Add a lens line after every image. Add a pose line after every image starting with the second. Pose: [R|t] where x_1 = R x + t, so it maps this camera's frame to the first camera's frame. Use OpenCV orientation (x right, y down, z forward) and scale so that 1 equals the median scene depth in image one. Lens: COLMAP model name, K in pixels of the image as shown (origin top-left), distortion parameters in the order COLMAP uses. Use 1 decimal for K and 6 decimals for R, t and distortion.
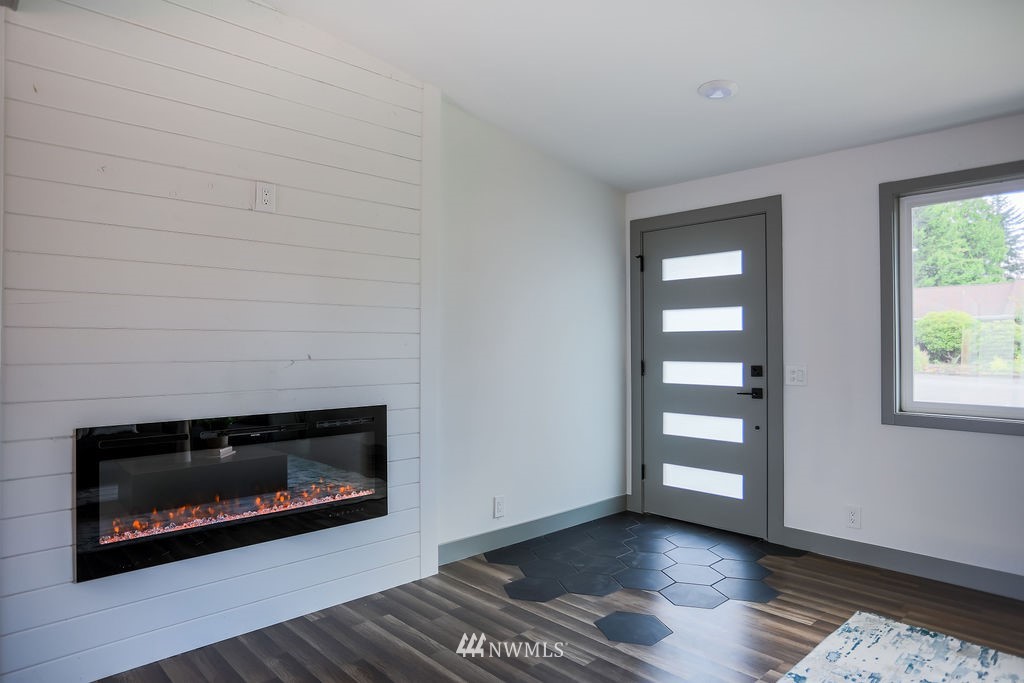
lens RADIAL K [[623.0, 0, 511.6], [0, 623.0, 342.6], [0, 0, 1]] dist [-0.001915, 0.000784]
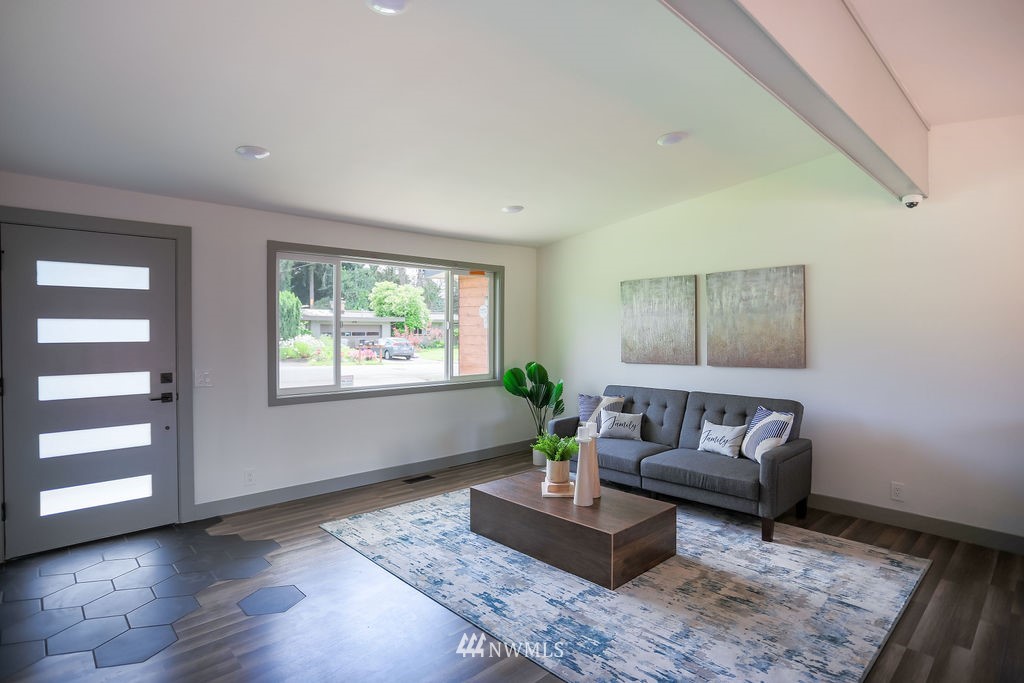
lens RADIAL K [[534.2, 0, 514.4], [0, 534.2, 342.3], [0, 0, 1]] dist [-0.034572, 0.010780]
pose [[0.009985, -0.019300, 0.999764, -0.595208], [-0.001501, 0.999812, 0.019316, -0.040809], [-0.999949, -0.001694, 0.009954, 0.393829]]
